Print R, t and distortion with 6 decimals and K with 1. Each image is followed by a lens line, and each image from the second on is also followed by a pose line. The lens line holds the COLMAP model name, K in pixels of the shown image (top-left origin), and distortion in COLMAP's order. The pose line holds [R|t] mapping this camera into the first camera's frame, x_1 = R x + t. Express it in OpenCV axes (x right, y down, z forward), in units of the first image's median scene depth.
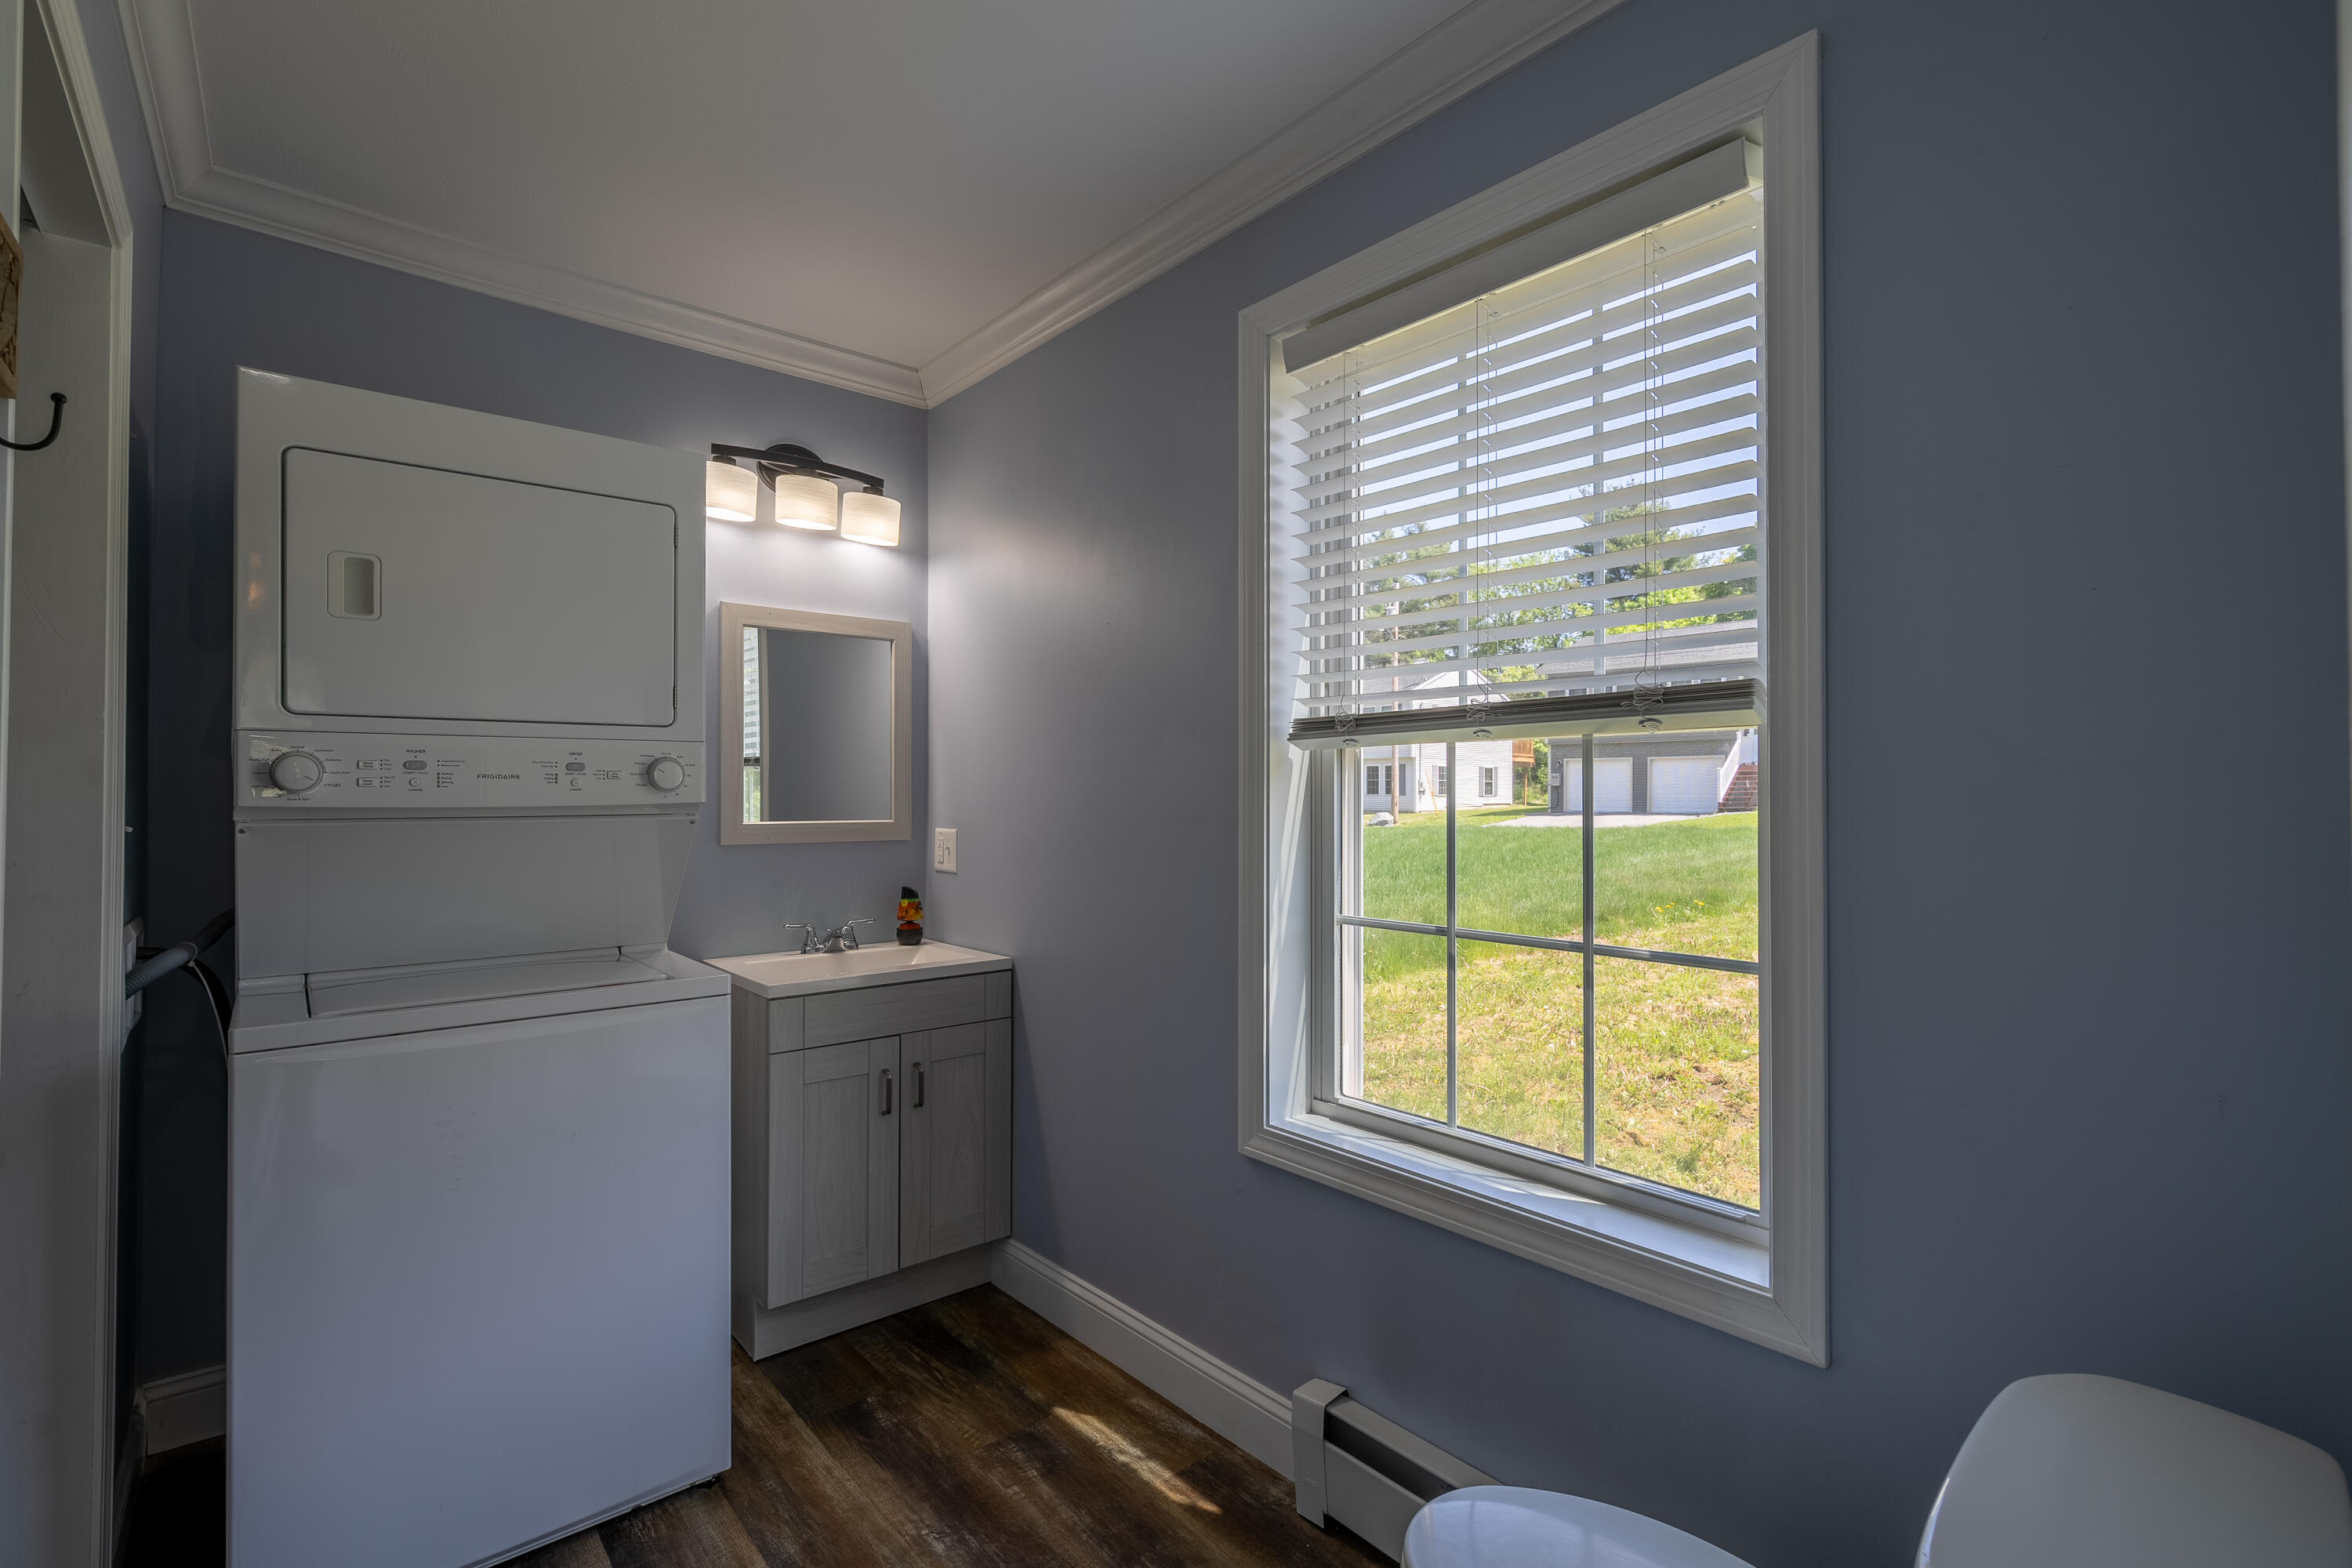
lens RADIAL K [[1071.7, 0, 1183.2], [0, 1071.7, 781.6], [0, 0, 1]] dist [-0.003723, 0.000633]
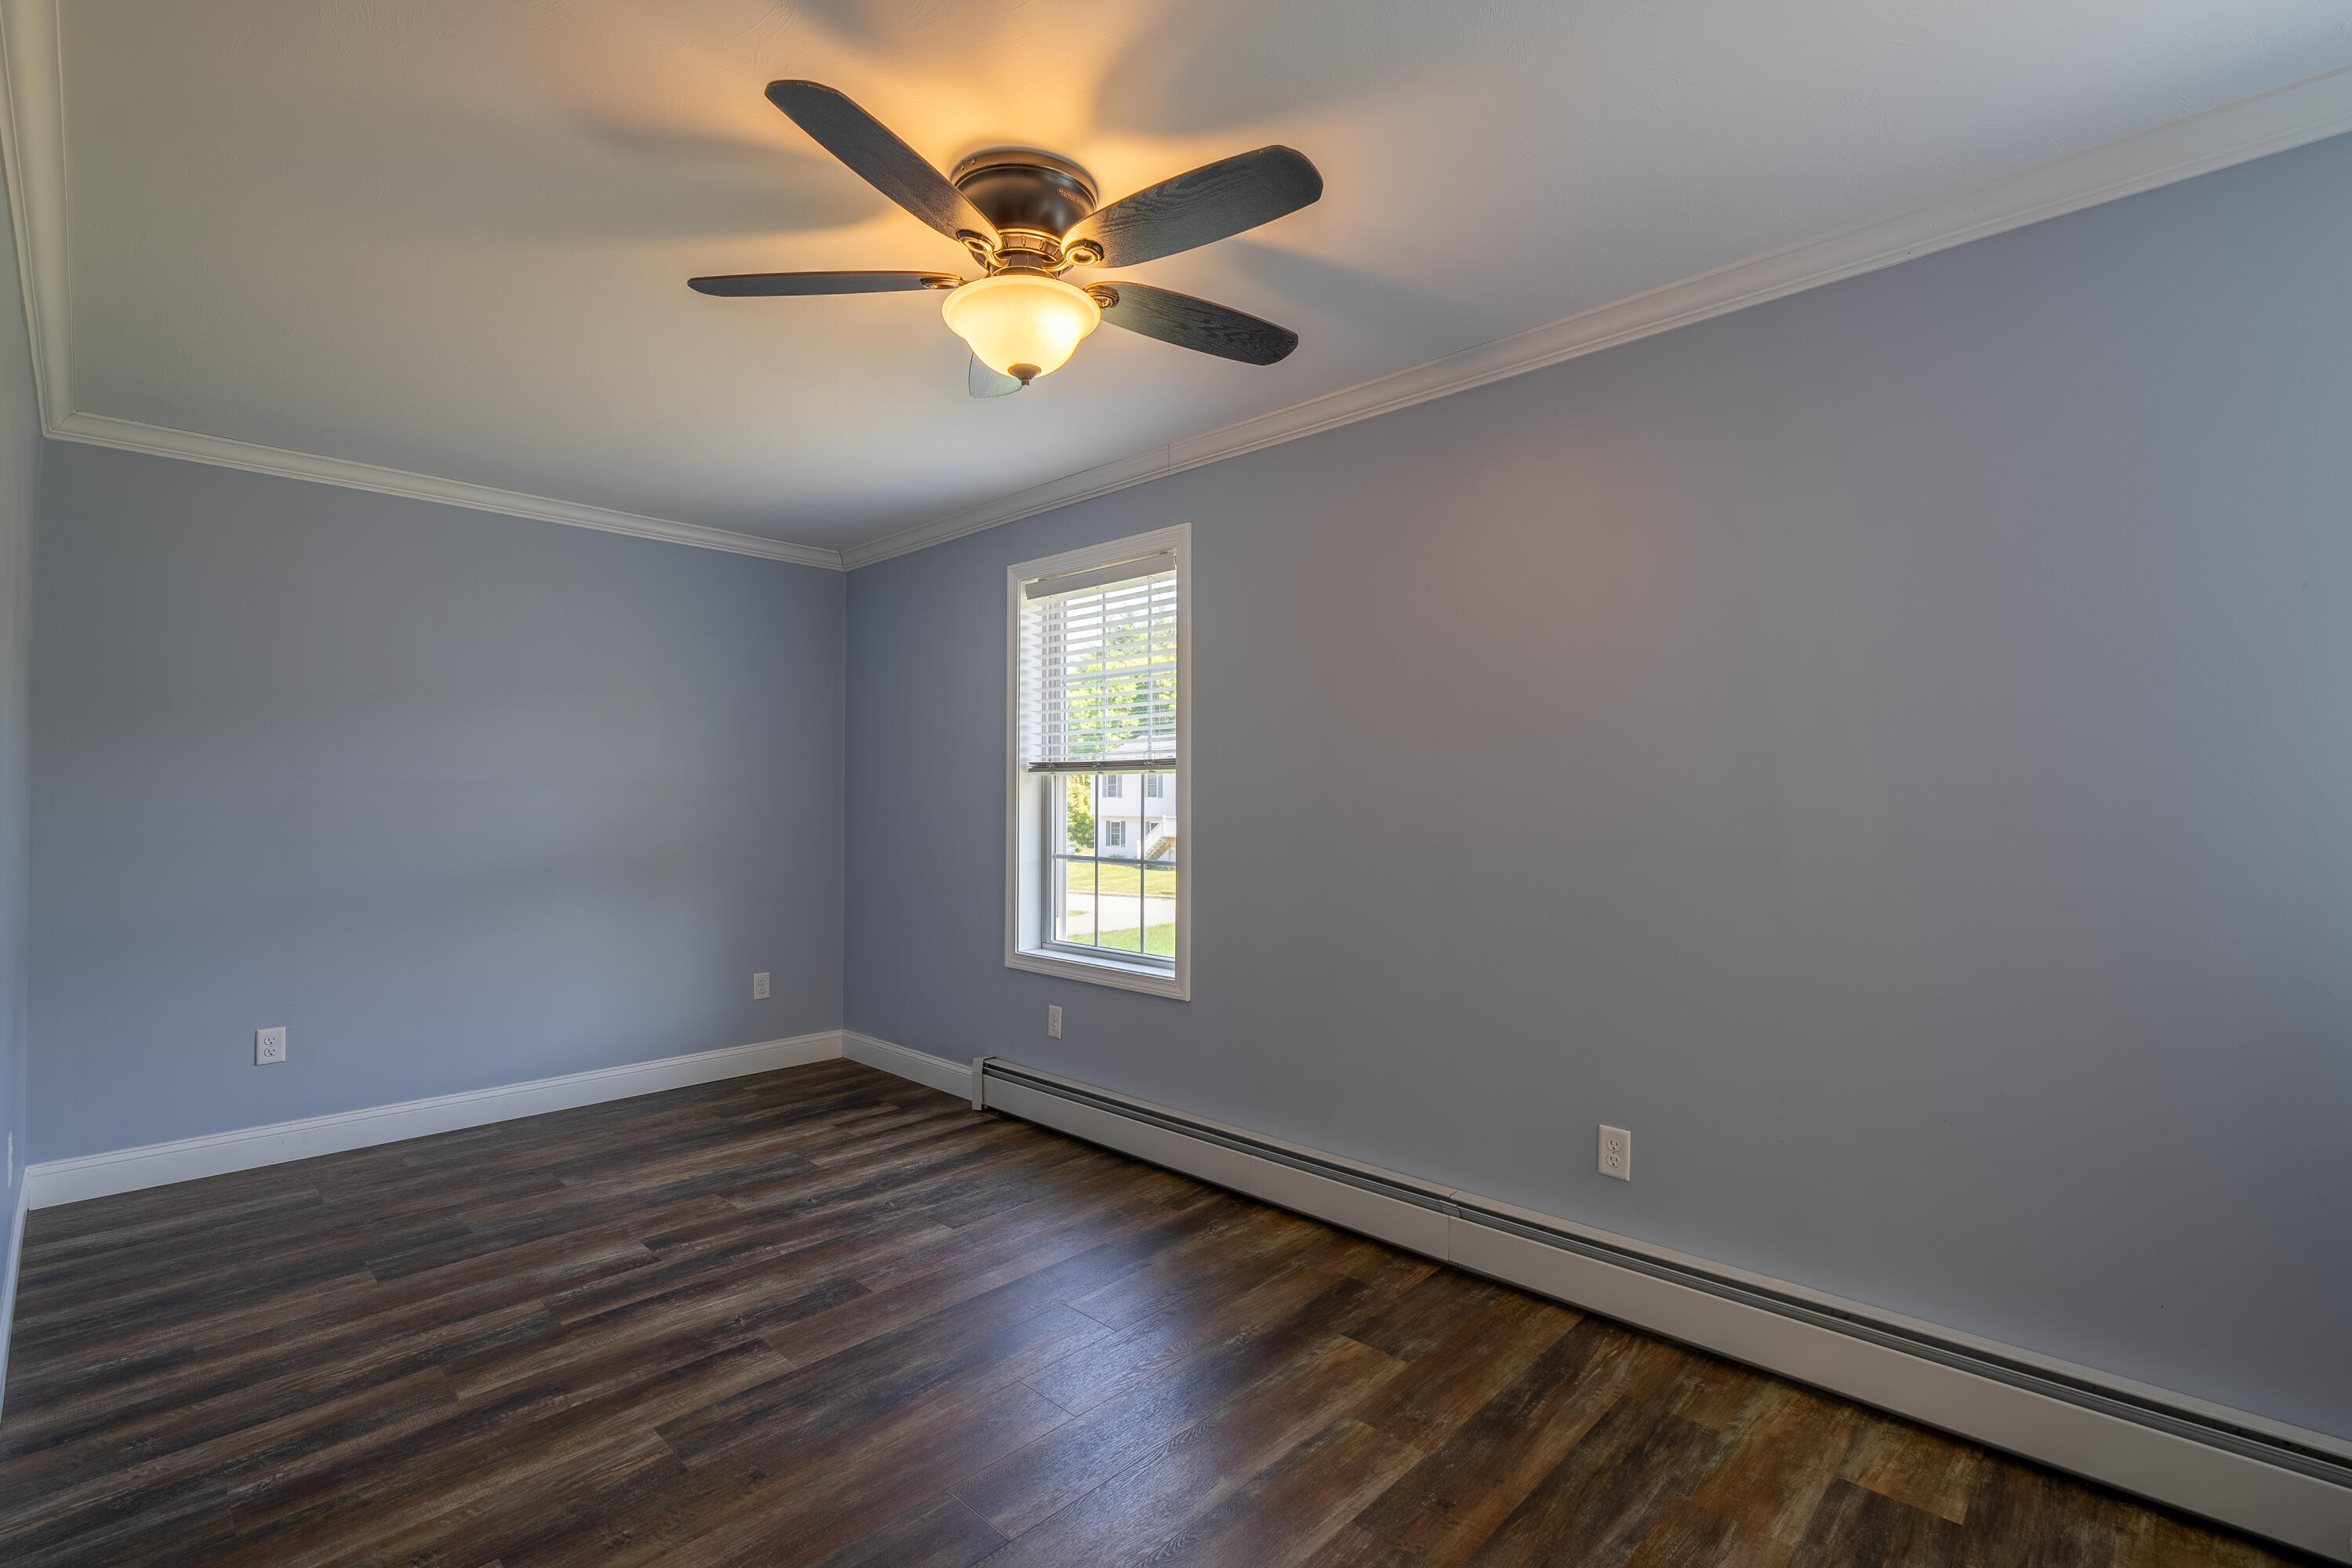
lens RADIAL K [[1052.6, 0, 1182.5], [0, 1052.6, 781.6], [0, 0, 1]] dist [-0.006706, 0.001917]
pose [[0.996134, 0.005512, 0.087674, 0.221647], [-0.005383, 0.999984, -0.001714, -0.016684], [-0.087682, 0.001235, 0.996148, -1.121535]]
